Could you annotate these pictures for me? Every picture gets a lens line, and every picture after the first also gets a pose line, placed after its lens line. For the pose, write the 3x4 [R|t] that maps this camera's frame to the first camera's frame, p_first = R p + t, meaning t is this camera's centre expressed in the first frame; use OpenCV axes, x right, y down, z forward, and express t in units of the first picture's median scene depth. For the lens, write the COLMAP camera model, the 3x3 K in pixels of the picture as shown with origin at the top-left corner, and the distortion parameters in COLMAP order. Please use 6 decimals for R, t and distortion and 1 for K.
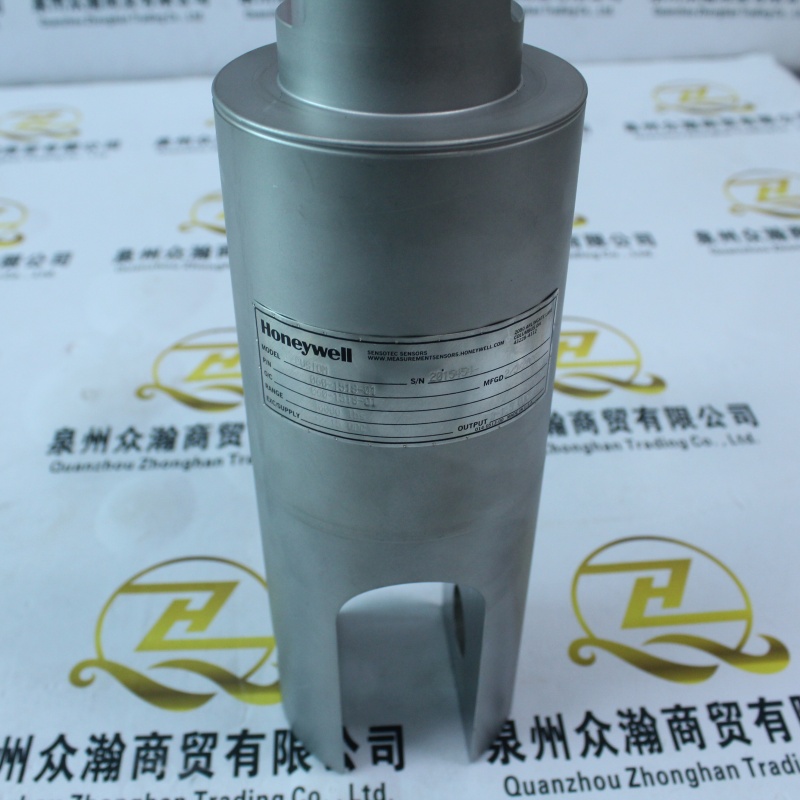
lens RADIAL K [[935.4, 0, 400.0], [0, 935.4, 400.0], [0, 0, 1]] dist [-0.138711, 0.053923]
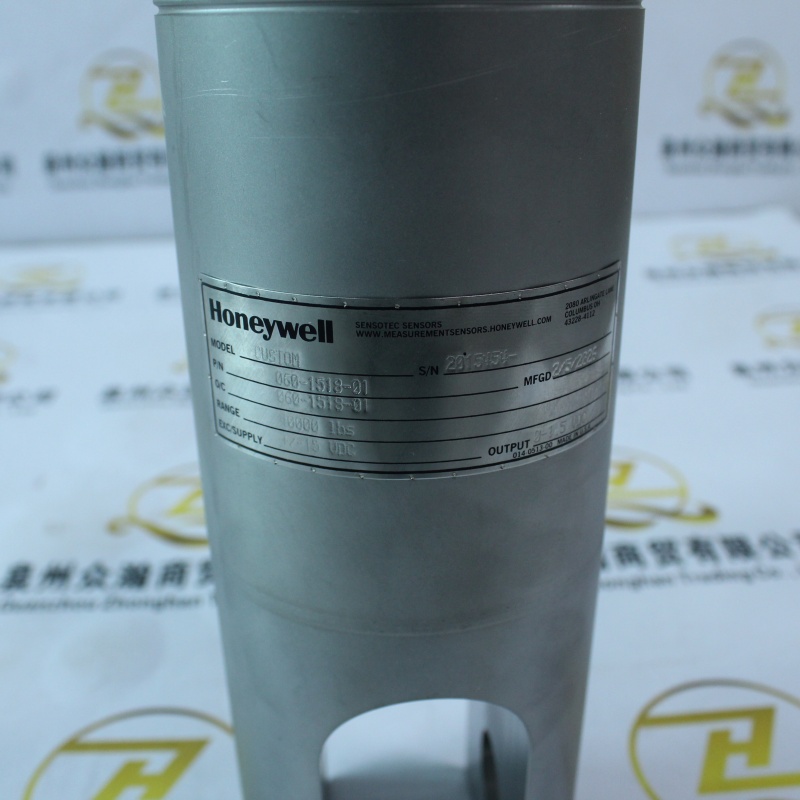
lens RADIAL K [[935.4, 0, 400.0], [0, 935.4, 400.0], [0, 0, 1]] dist [-0.138711, 0.053923]
pose [[0.999833, -0.010654, -0.014852, 0.006549], [0.007299, 0.977673, -0.210005, 0.125132], [0.016758, 0.209862, 0.977587, 0.284358]]
